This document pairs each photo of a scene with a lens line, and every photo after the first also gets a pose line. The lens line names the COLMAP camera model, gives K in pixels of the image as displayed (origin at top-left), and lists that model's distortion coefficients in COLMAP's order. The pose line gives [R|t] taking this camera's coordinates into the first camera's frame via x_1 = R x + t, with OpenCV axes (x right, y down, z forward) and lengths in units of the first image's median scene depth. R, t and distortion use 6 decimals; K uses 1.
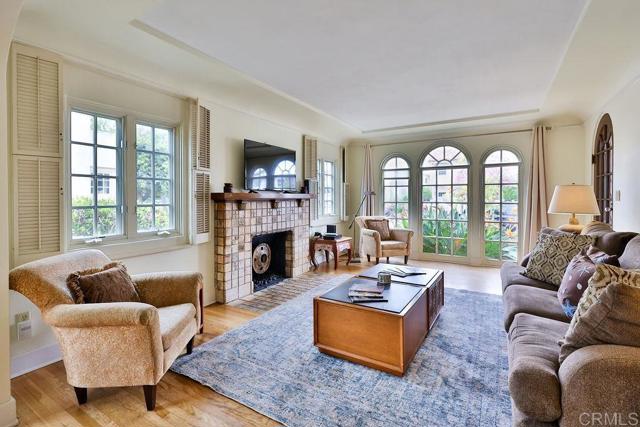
lens RADIAL K [[291.4, 0, 320.0], [0, 291.4, 201.4], [0, 0, 1]] dist [-0.003041, -0.000369]
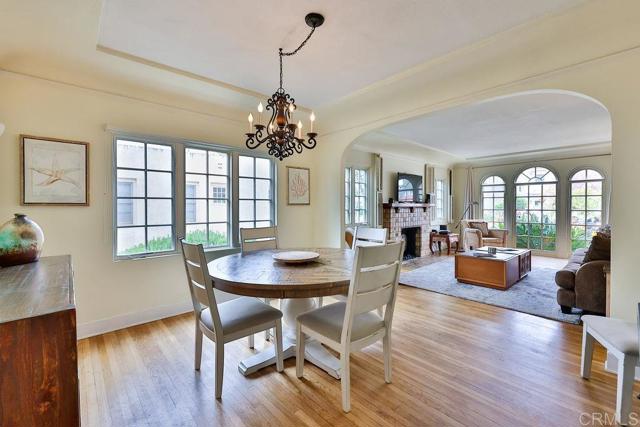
lens RADIAL K [[276.5, 0, 322.1], [0, 276.5, 210.2], [0, 0, 1]] dist [0.000131, 0.001000]
pose [[0.962969, 0.004954, -0.269566, -0.175293], [-0.004484, 0.999987, 0.002360, 0.007079], [0.269574, -0.001064, 0.962979, -0.496206]]
